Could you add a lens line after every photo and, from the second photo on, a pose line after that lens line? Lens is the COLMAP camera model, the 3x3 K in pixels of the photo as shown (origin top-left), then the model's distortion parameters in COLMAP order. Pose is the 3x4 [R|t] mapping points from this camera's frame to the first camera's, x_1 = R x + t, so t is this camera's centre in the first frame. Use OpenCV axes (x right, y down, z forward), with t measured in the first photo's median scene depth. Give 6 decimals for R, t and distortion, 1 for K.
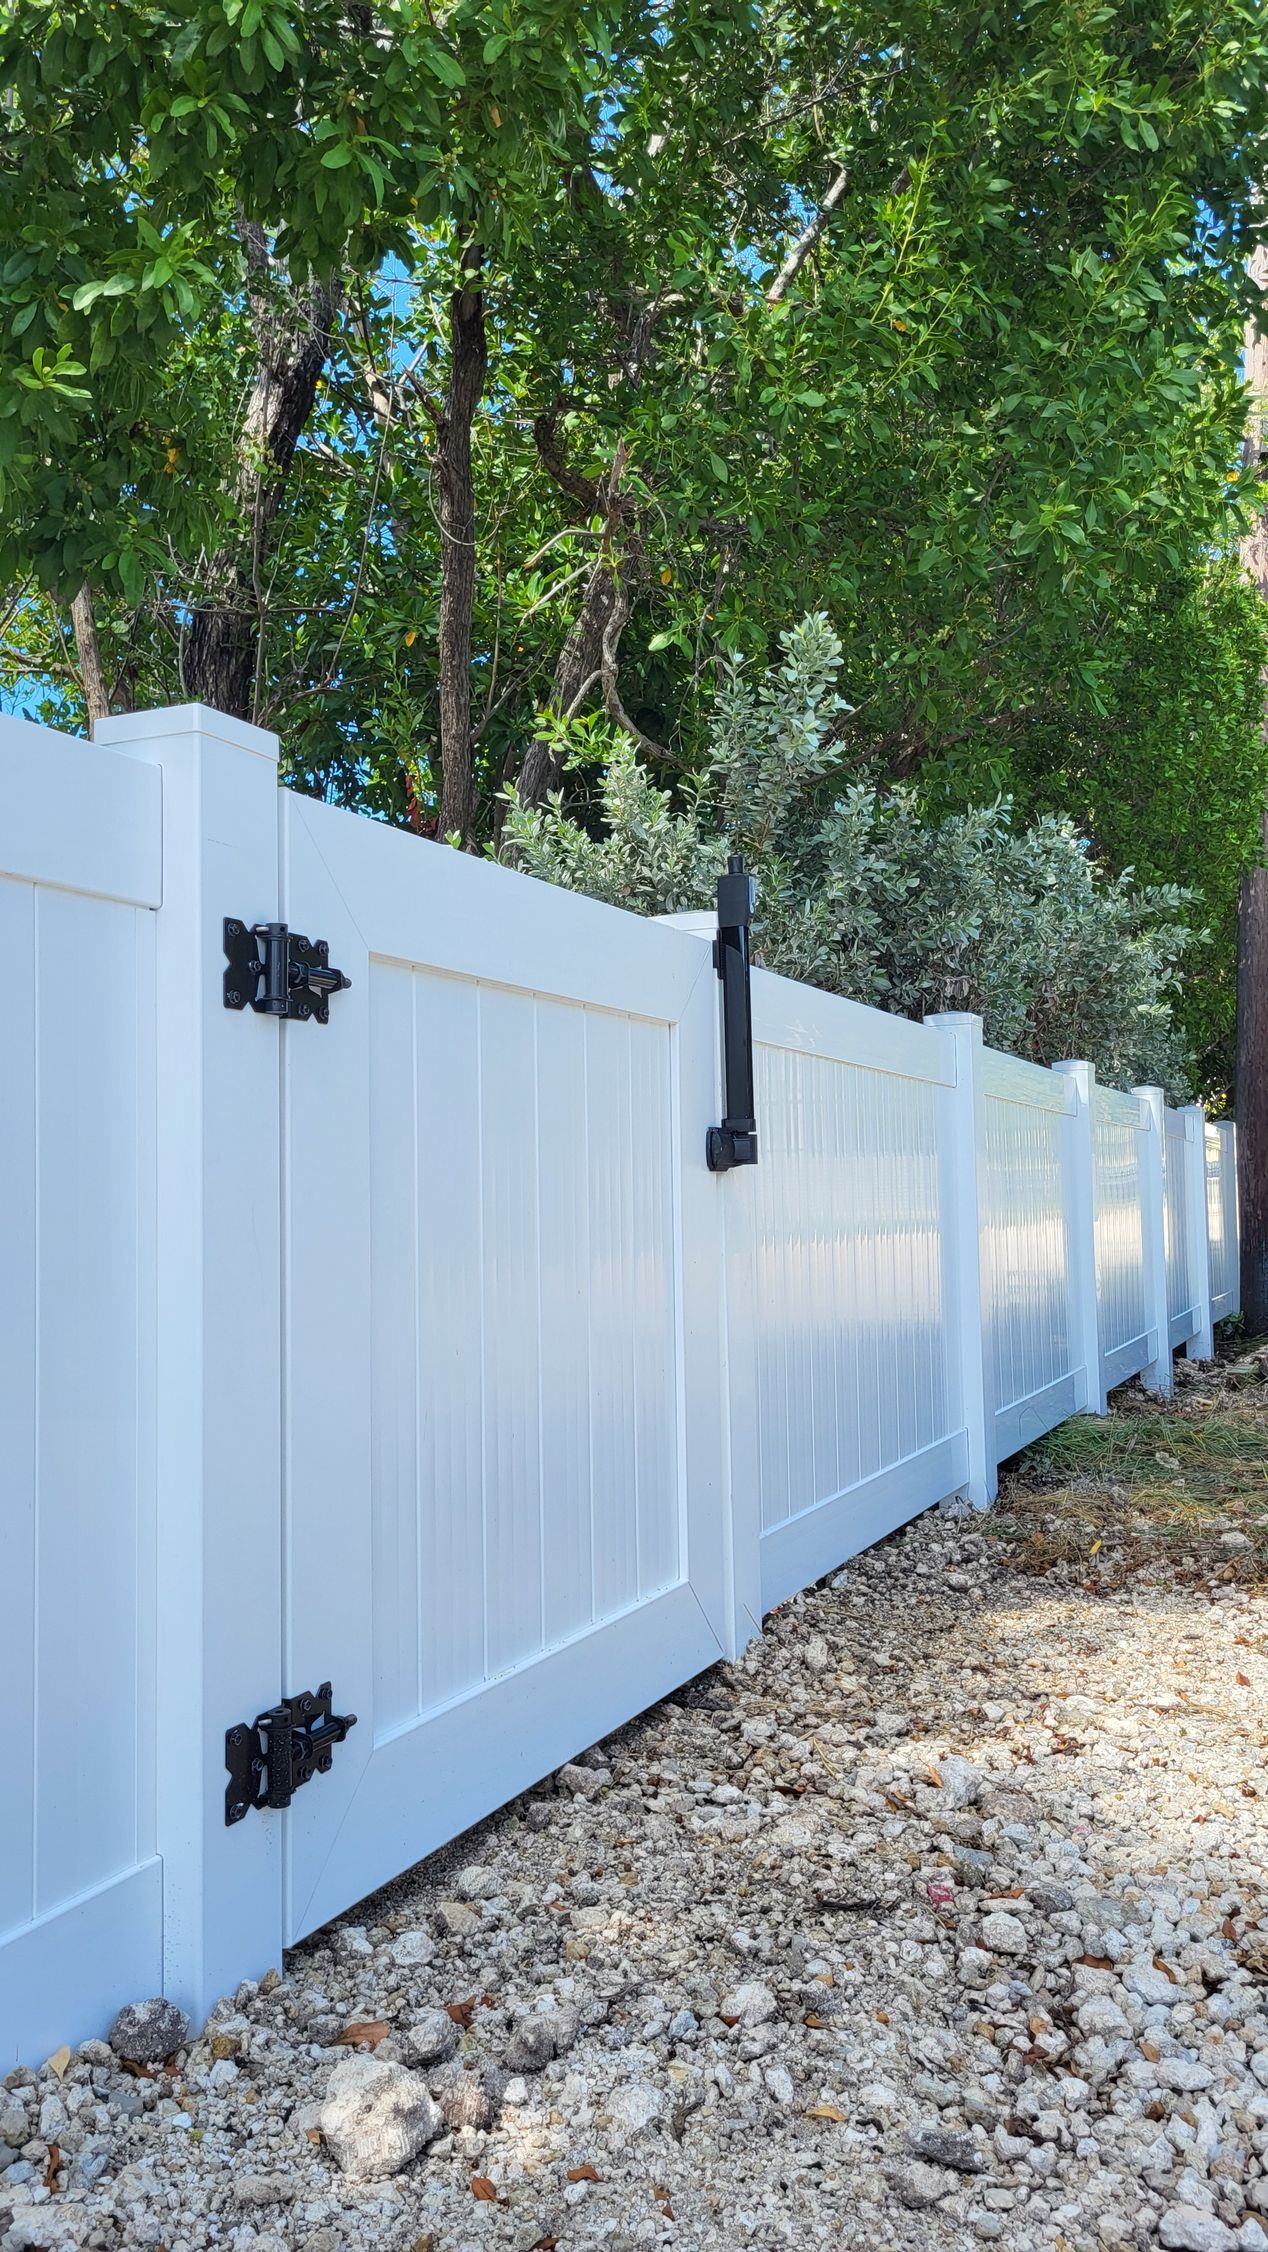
lens RADIAL K [[1725.2, 0, 643.8], [0, 1725.2, 1112.0], [0, 0, 1]] dist [0.024058, -0.047985]
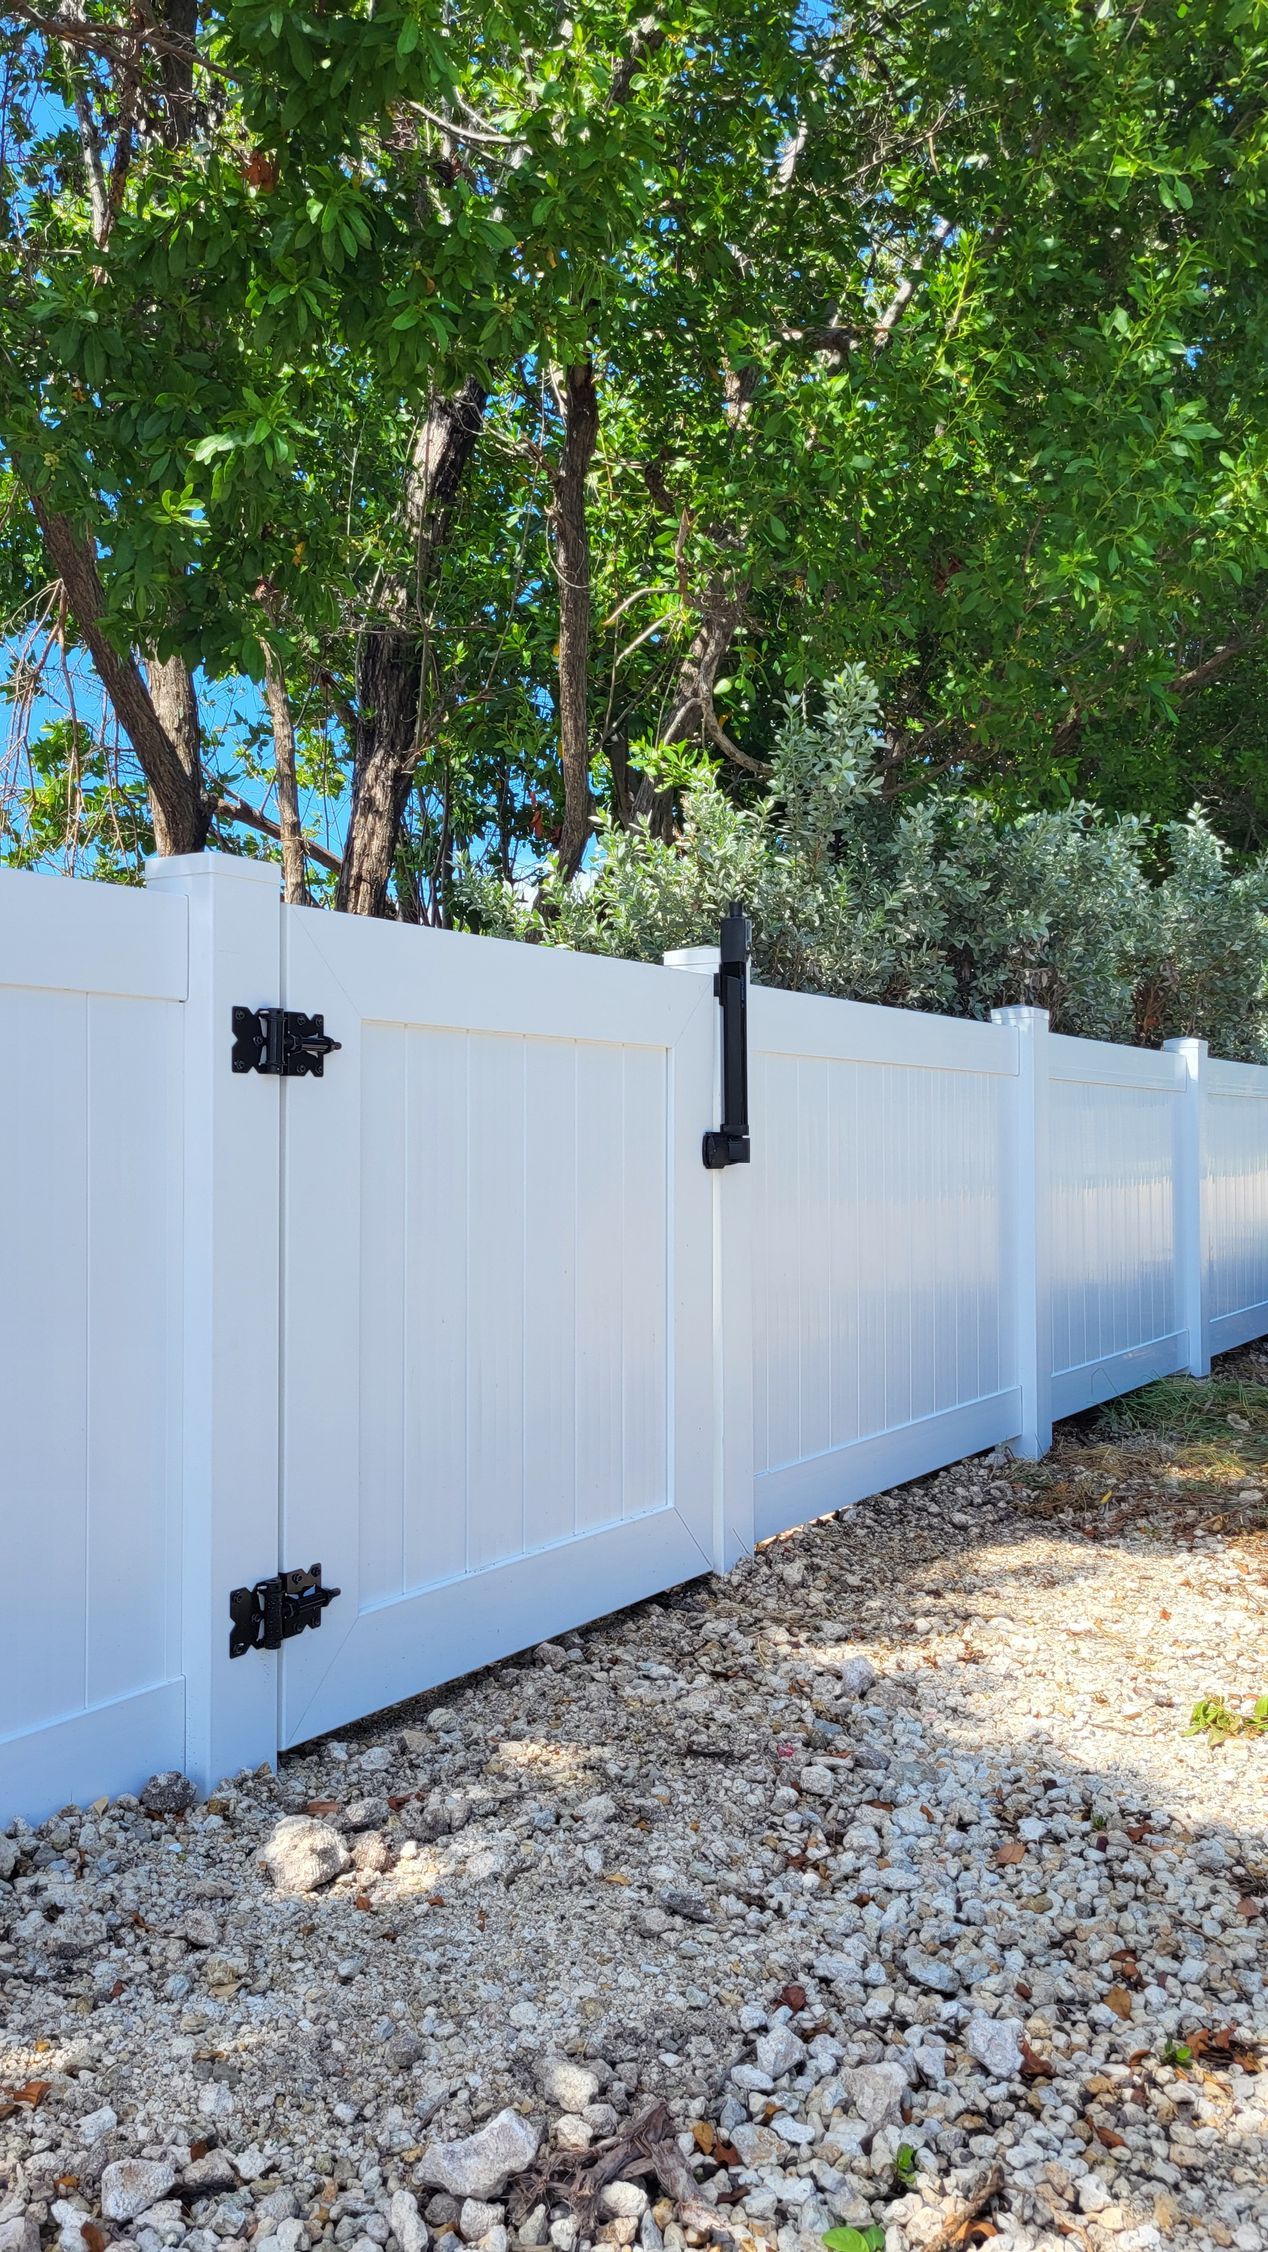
lens RADIAL K [[1725.2, 0, 630.5], [0, 1725.2, 1119.2], [0, 0, 1]] dist [0.024058, -0.047985]
pose [[0.988518, 0.012047, -0.150625, 0.178542], [-0.005799, 0.999107, 0.041852, -0.053165], [0.150994, -0.040498, 0.987705, -0.199830]]
